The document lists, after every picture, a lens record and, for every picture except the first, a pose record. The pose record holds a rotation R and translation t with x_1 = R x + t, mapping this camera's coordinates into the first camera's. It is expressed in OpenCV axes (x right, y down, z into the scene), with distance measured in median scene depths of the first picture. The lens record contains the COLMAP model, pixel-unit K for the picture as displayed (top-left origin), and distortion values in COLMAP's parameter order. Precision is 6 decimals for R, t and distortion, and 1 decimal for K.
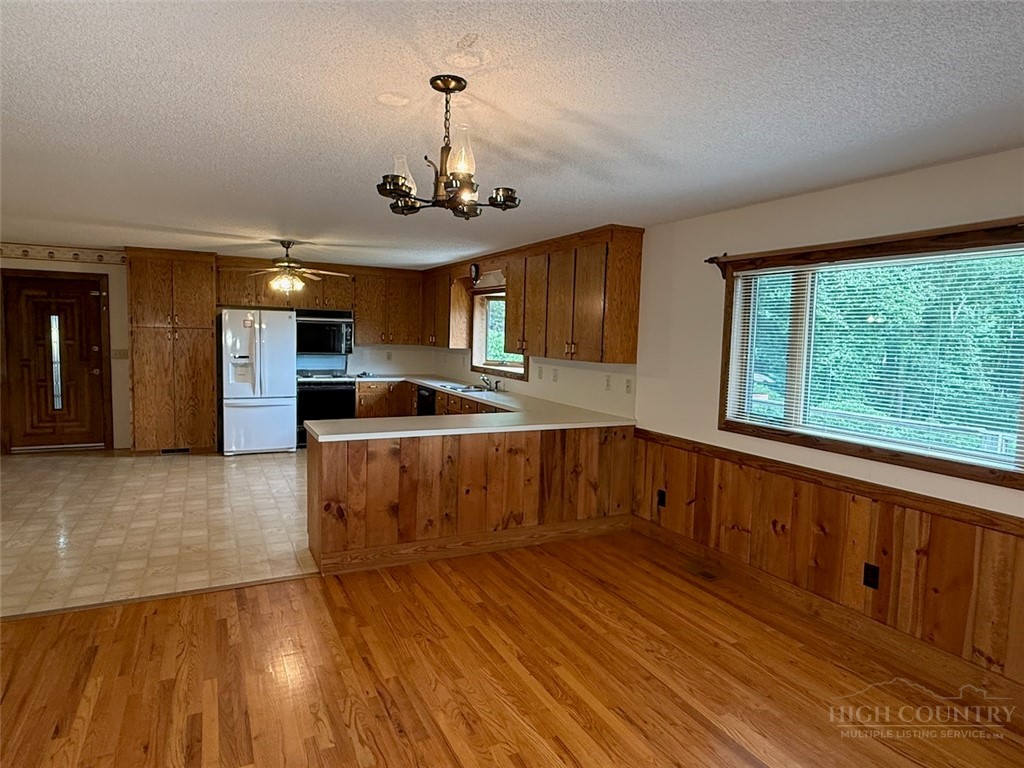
lens RADIAL K [[618.3, 0, 512.4], [0, 618.3, 379.5], [0, 0, 1]] dist [0.001509, -0.003682]
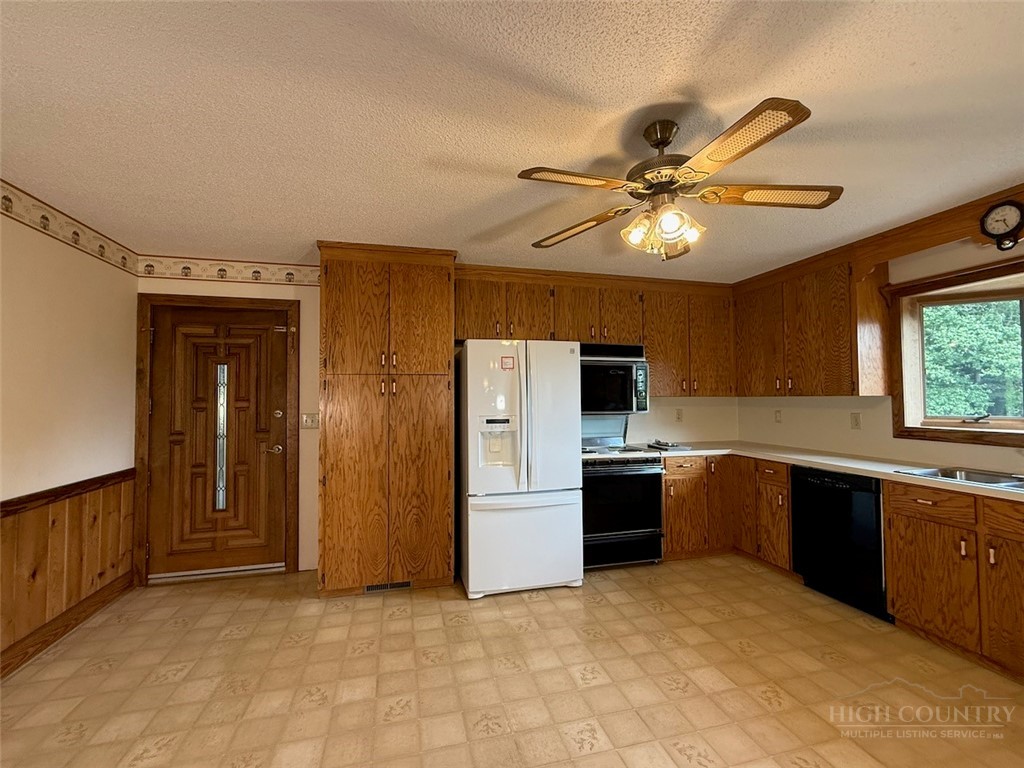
lens RADIAL K [[442.5, 0, 511.3], [0, 442.5, 381.8], [0, 0, 1]] dist [-0.000693, 0.001061]
pose [[0.975954, -0.041983, -0.213897, -0.335875], [0.016231, 0.992550, -0.120755, -0.022736], [0.217373, 0.114380, 0.969364, 0.600886]]
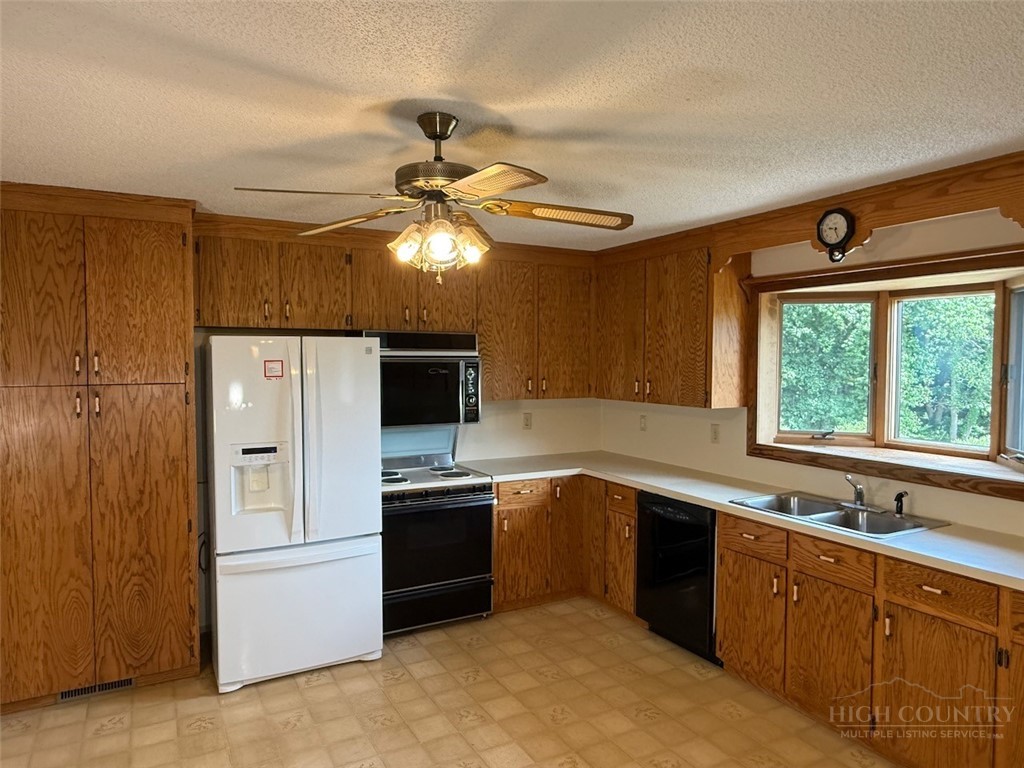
lens RADIAL K [[668.4, 0, 508.4], [0, 668.4, 384.7], [0, 0, 1]] dist [-0.000168, 0.002026]
pose [[0.999127, -0.028240, 0.030776, -0.284497], [0.029393, 0.998858, -0.037673, -0.058010], [-0.029677, 0.038545, 0.998816, 0.548644]]
